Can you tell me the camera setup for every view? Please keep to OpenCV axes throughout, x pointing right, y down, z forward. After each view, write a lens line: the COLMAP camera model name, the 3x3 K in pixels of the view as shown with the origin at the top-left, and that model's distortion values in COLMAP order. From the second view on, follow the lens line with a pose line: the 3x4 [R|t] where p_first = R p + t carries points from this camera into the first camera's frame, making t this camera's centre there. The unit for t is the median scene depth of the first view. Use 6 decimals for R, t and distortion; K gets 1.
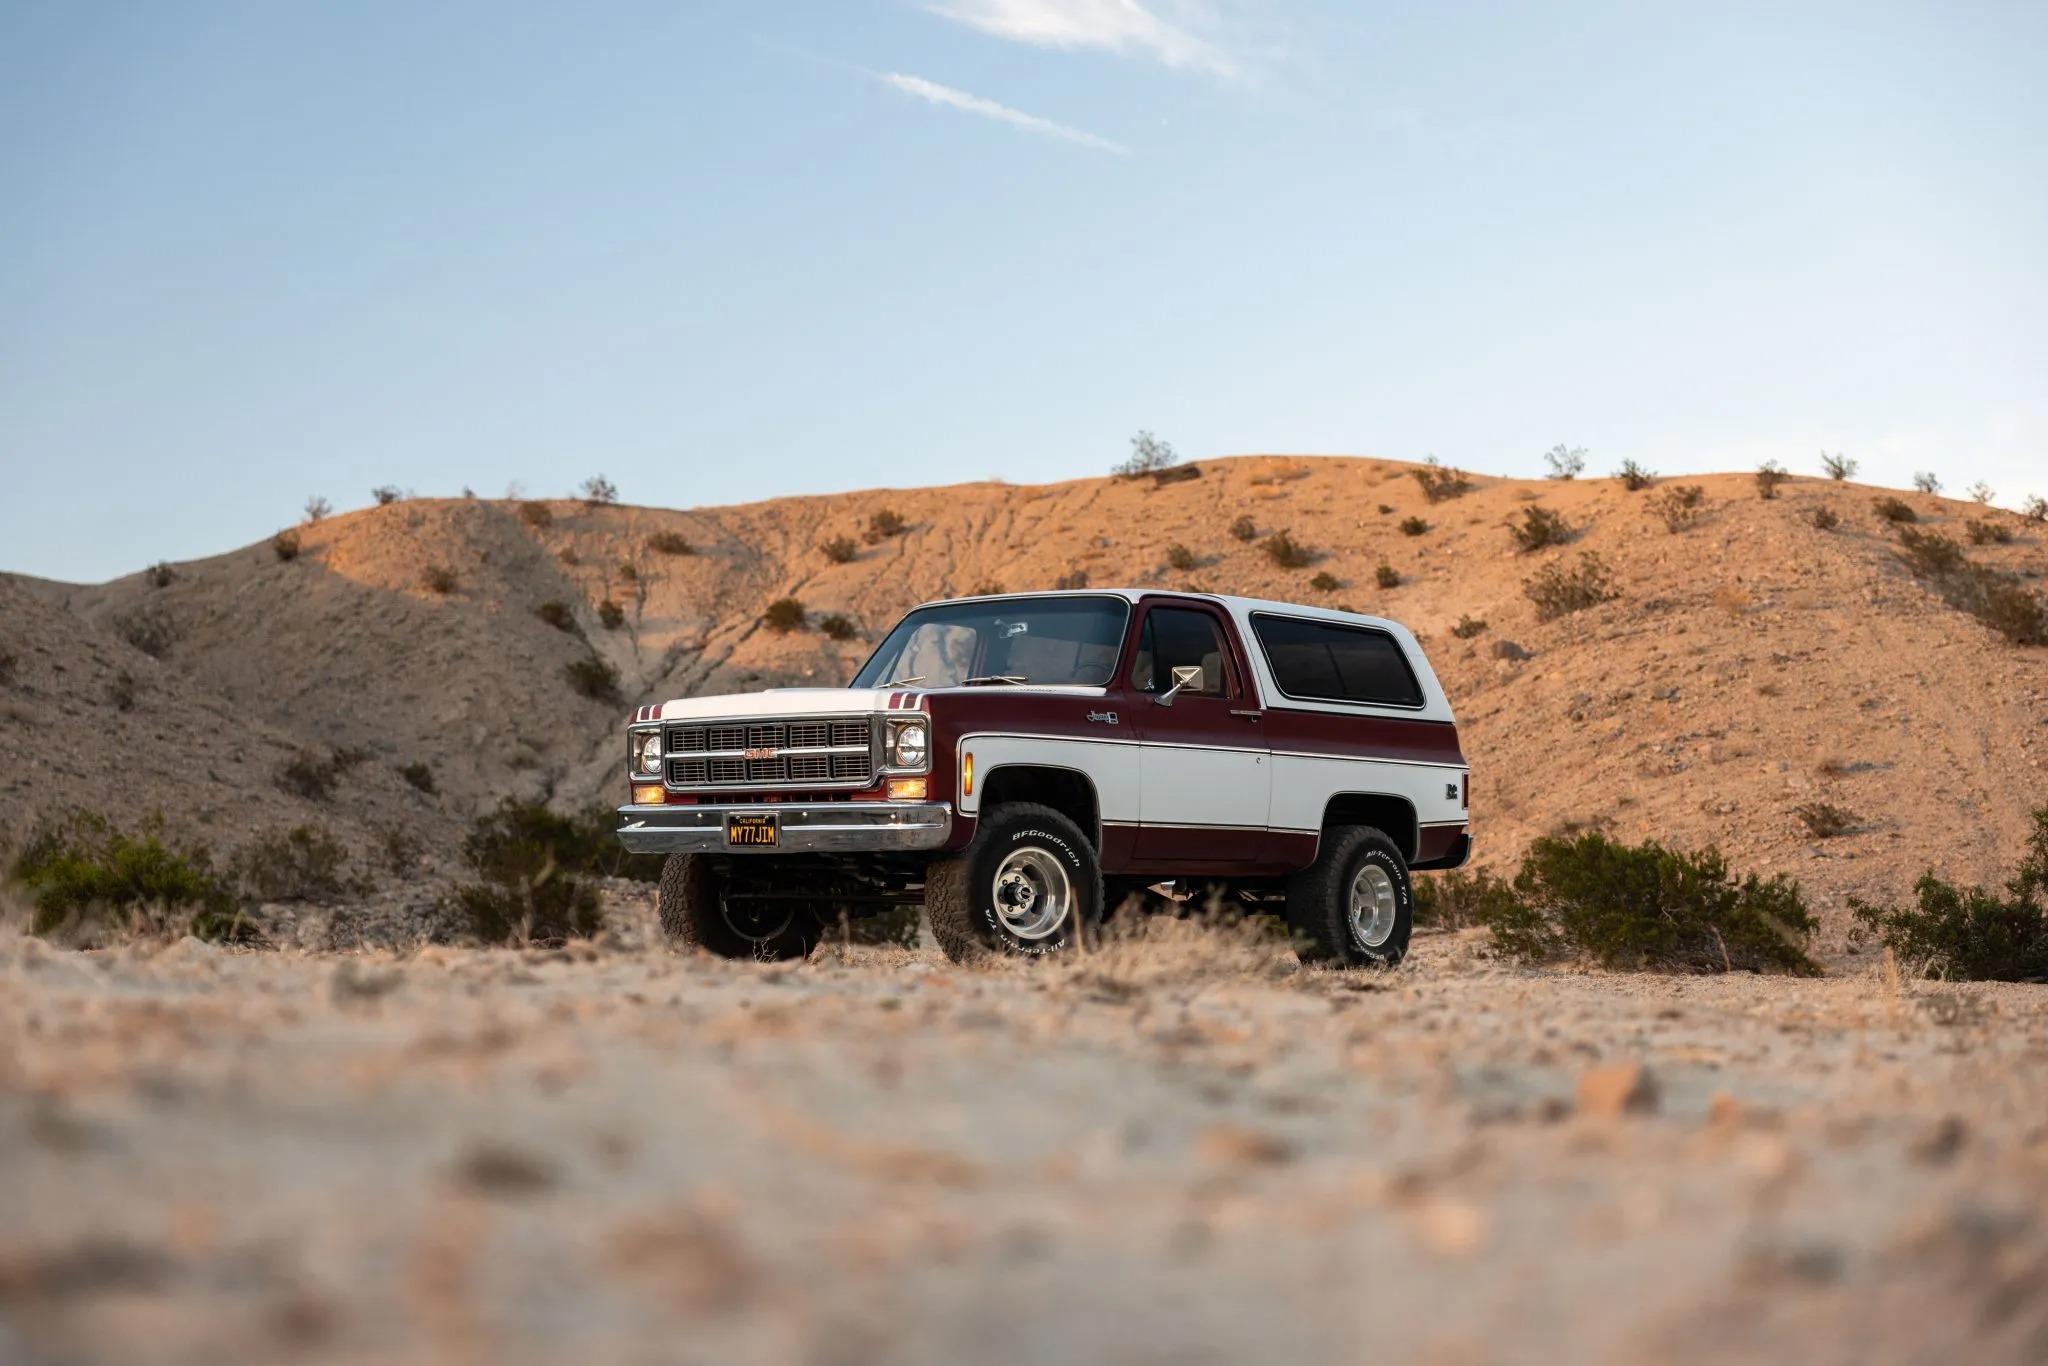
lens RADIAL K [[3373.9, 0, 1024.0], [0, 3373.9, 683.0], [0, 0, 1]] dist [0.035991, -0.115058]
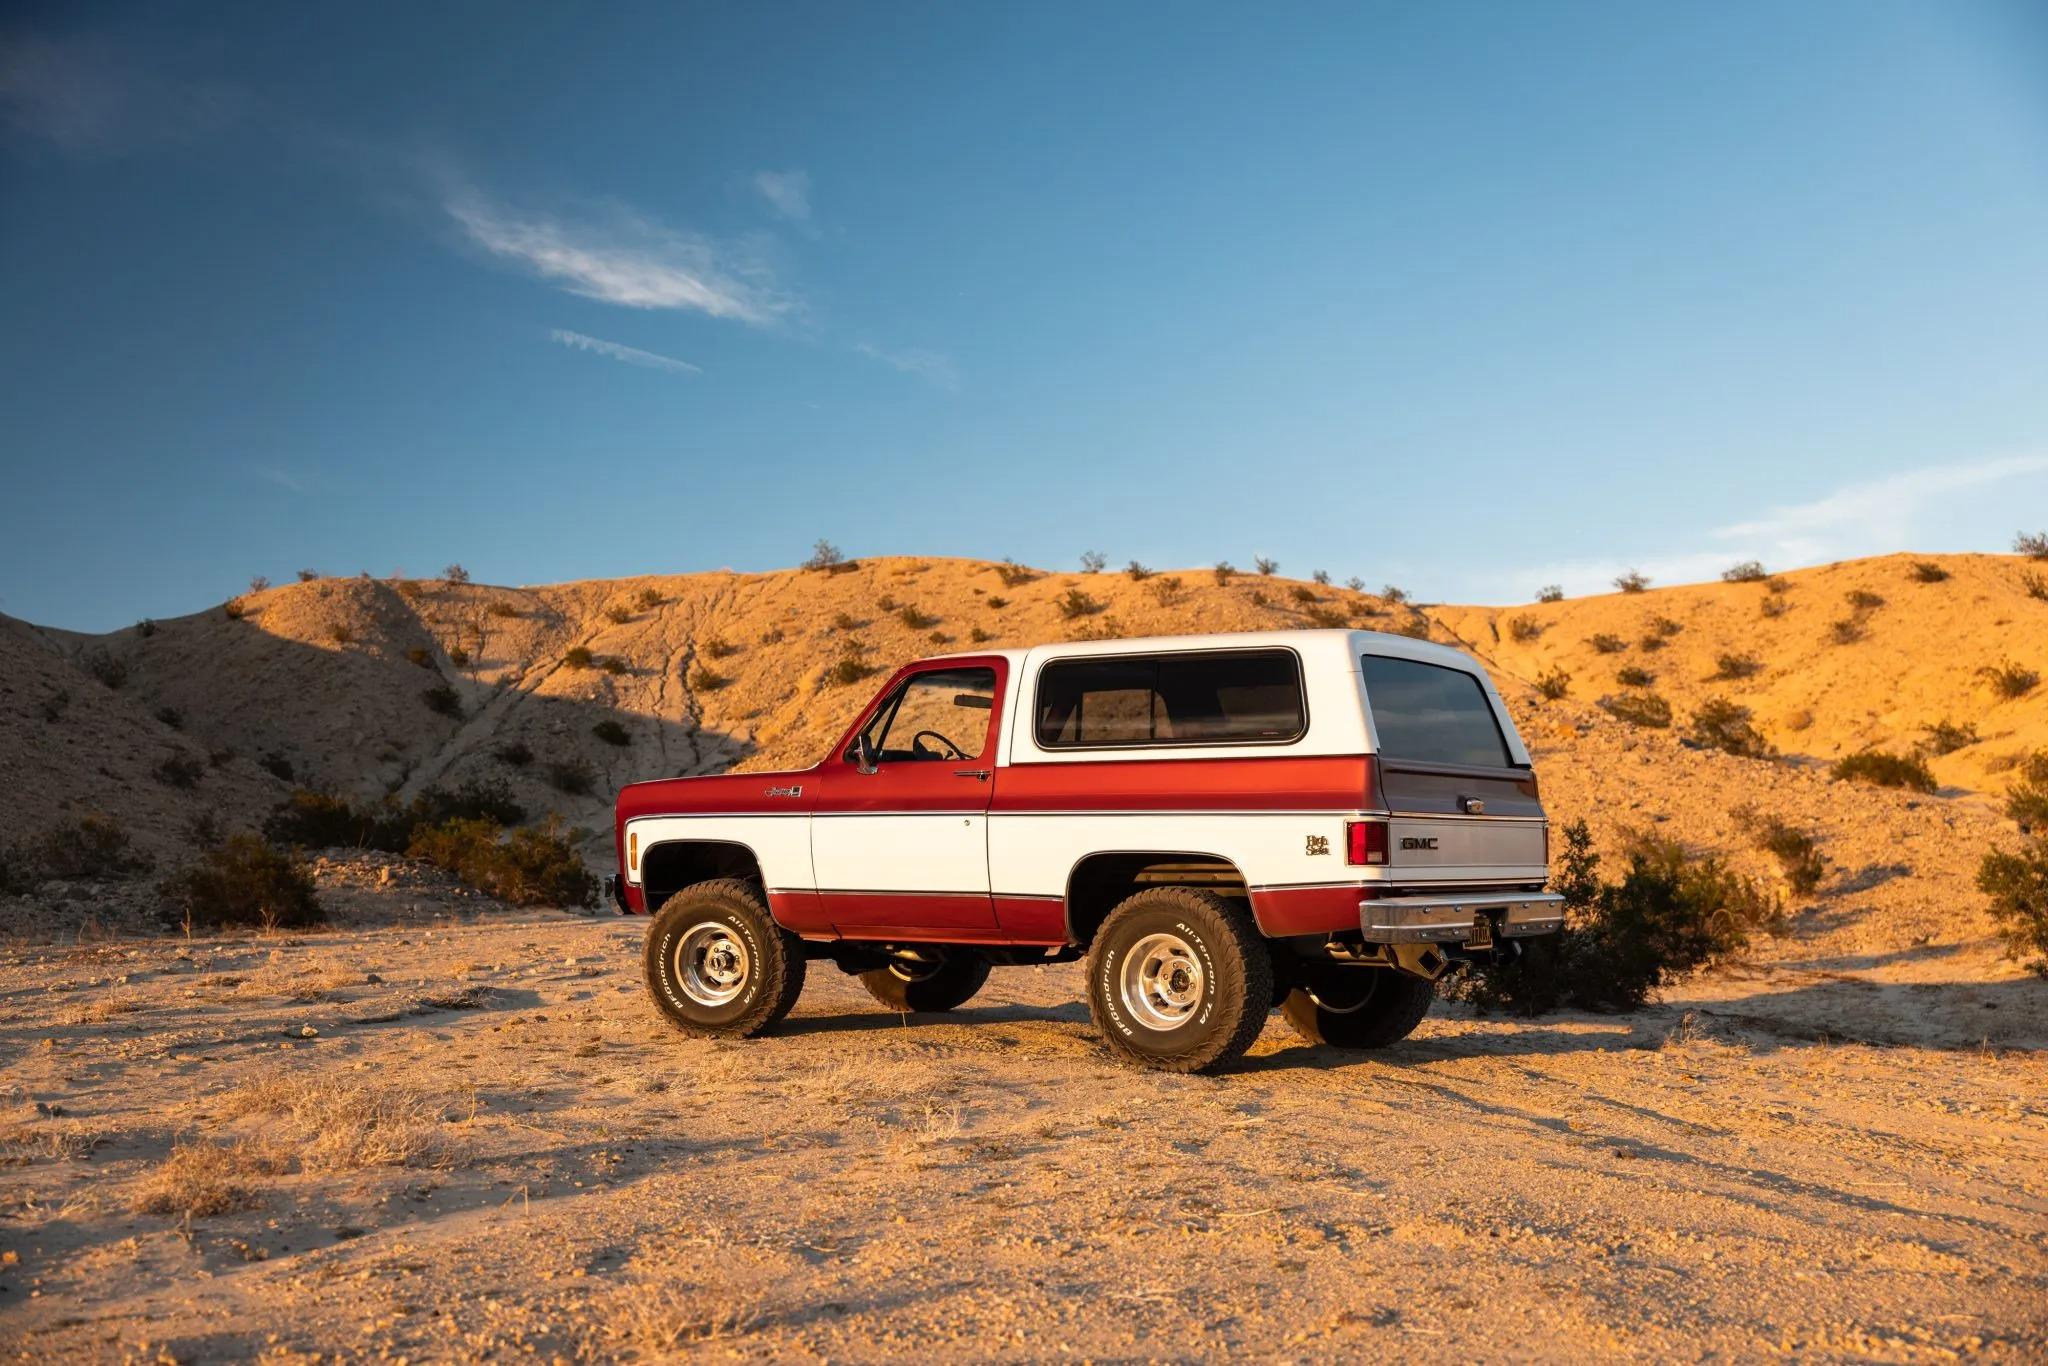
lens RADIAL K [[2013.8, 0, 1024.0], [0, 2013.8, 683.0], [0, 0, 1]] dist [-0.009665, -0.005983]
pose [[0.992197, 0.003809, 0.124618, 0.014106], [-0.002490, 0.999939, -0.010739, 0.000100], [-0.124651, 0.010345, 0.992147, 0.090932]]
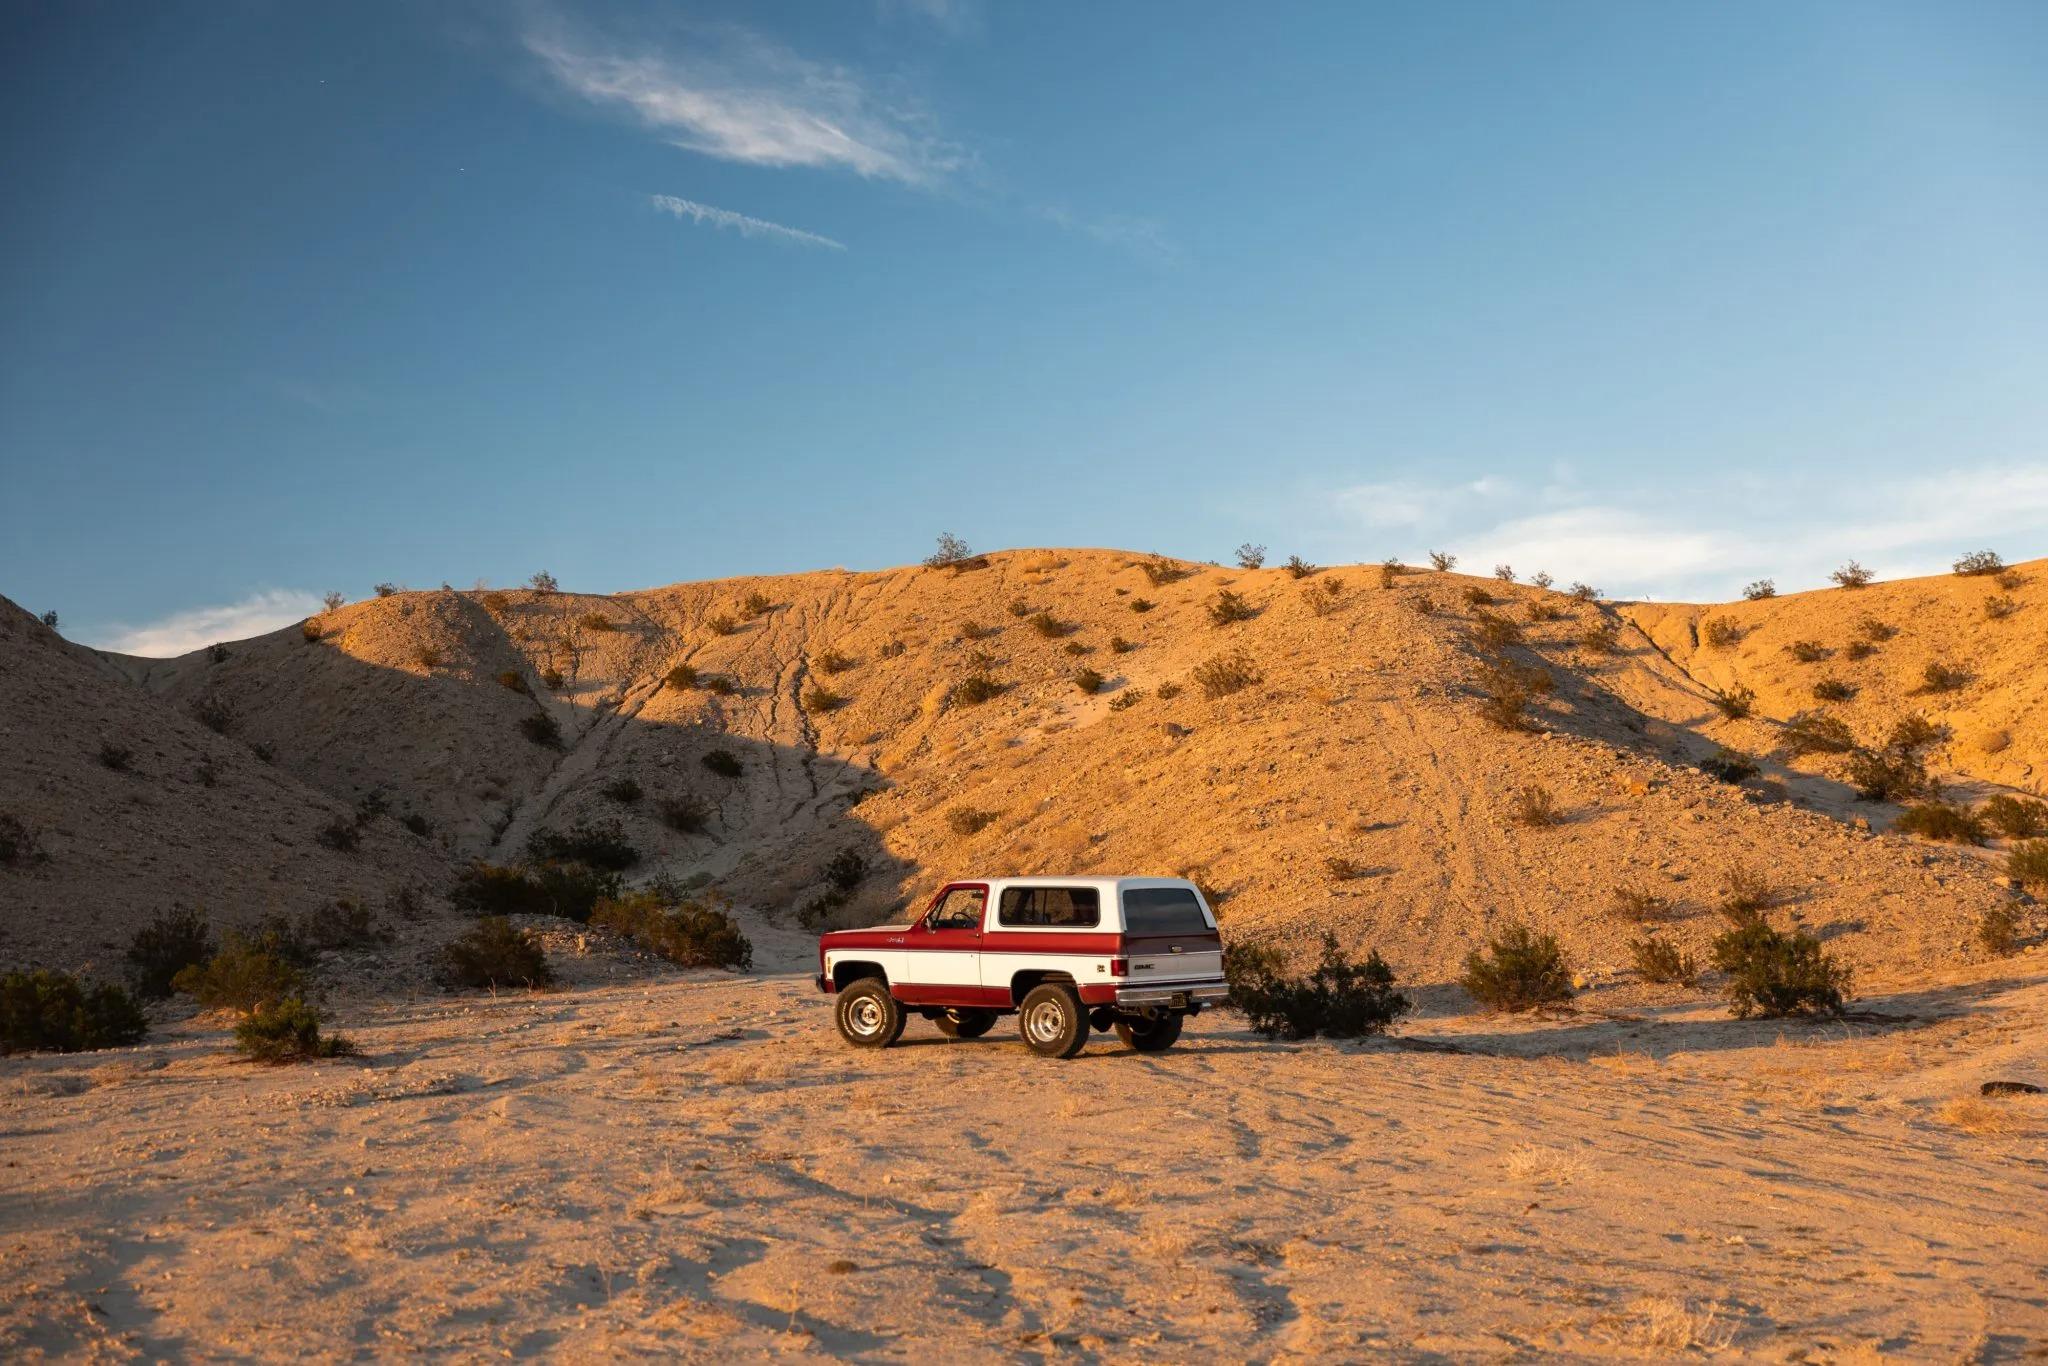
lens RADIAL K [[2698.9, 0, 1024.0], [0, 2698.9, 683.0], [0, 0, 1]] dist [0.011629, -0.002860]
pose [[0.998736, -0.014473, 0.048134, 0.014912], [0.014106, 0.999869, 0.007940, -0.024785], [-0.048243, -0.007250, 0.998809, -0.098218]]
